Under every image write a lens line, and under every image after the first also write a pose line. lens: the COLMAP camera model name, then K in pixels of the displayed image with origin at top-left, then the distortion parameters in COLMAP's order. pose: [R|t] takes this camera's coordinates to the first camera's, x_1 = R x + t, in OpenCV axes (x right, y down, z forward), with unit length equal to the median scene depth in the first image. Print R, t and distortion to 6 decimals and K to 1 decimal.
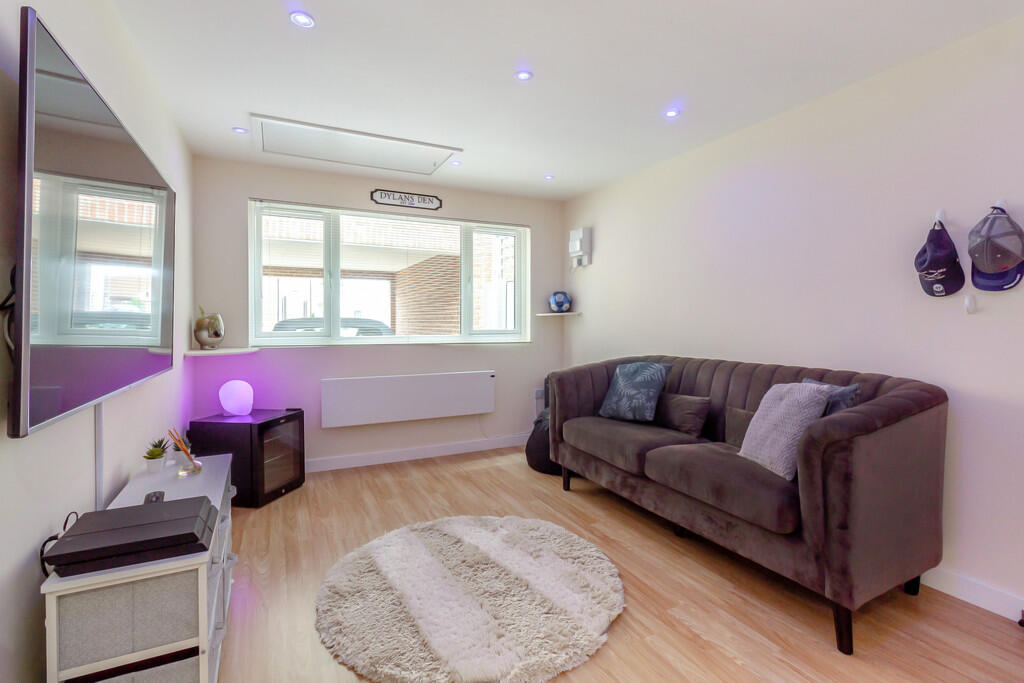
lens RADIAL K [[471.9, 0, 509.7], [0, 471.9, 325.5], [0, 0, 1]] dist [0.005419, 0.000158]
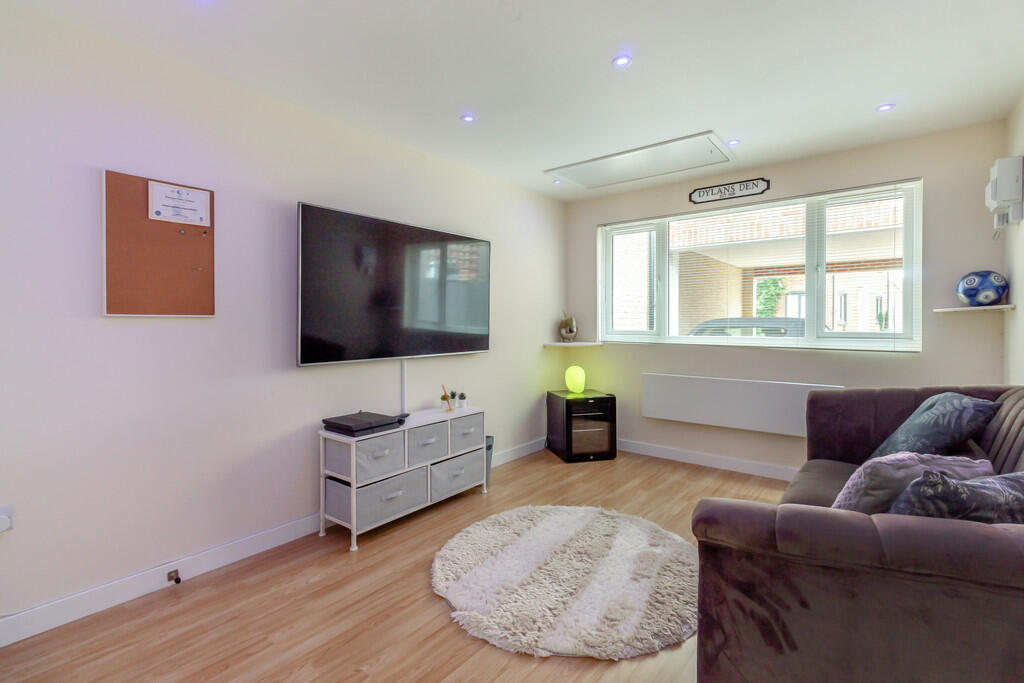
lens RADIAL K [[471.9, 0, 532.7], [0, 471.9, 325.6], [0, 0, 1]] dist [0.005419, 0.000158]
pose [[0.447060, 0.005793, -0.894485, 0.529947], [-0.004564, 0.999981, 0.004195, -0.002818], [0.894492, 0.002207, 0.447078, 0.279965]]
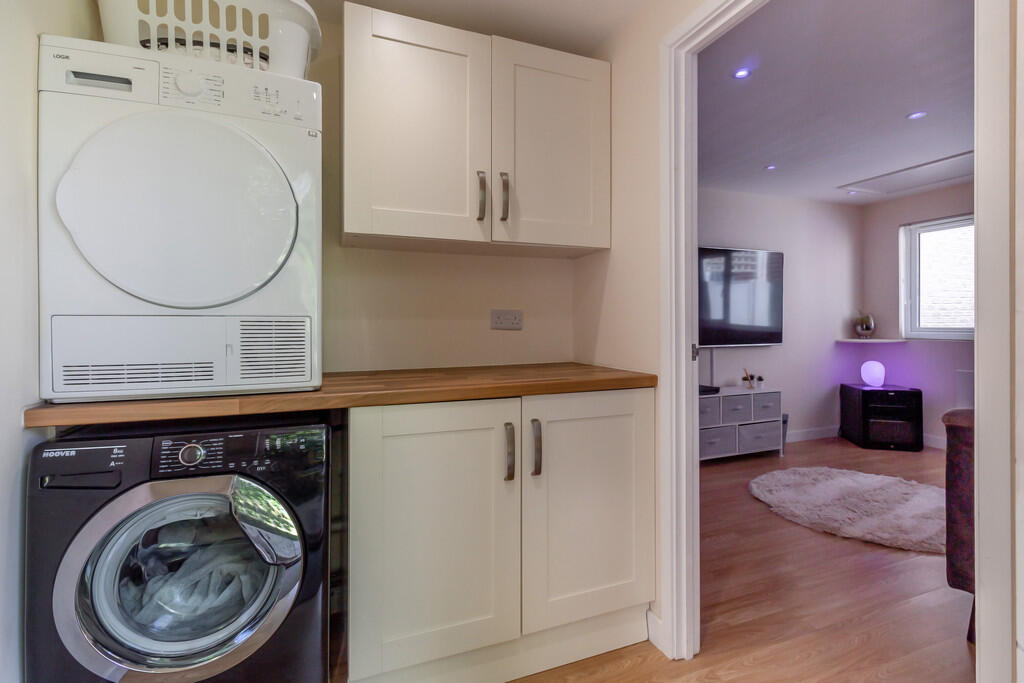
lens RADIAL K [[471.9, 0, 518.7], [0, 471.9, 325.7], [0, 0, 1]] dist [0.005419, 0.000158]
pose [[-0.093593, 0.003035, -0.995606, 0.884010], [-0.001019, 0.999995, 0.003144, 0.006976], [0.995610, 0.001309, -0.093589, 0.070918]]
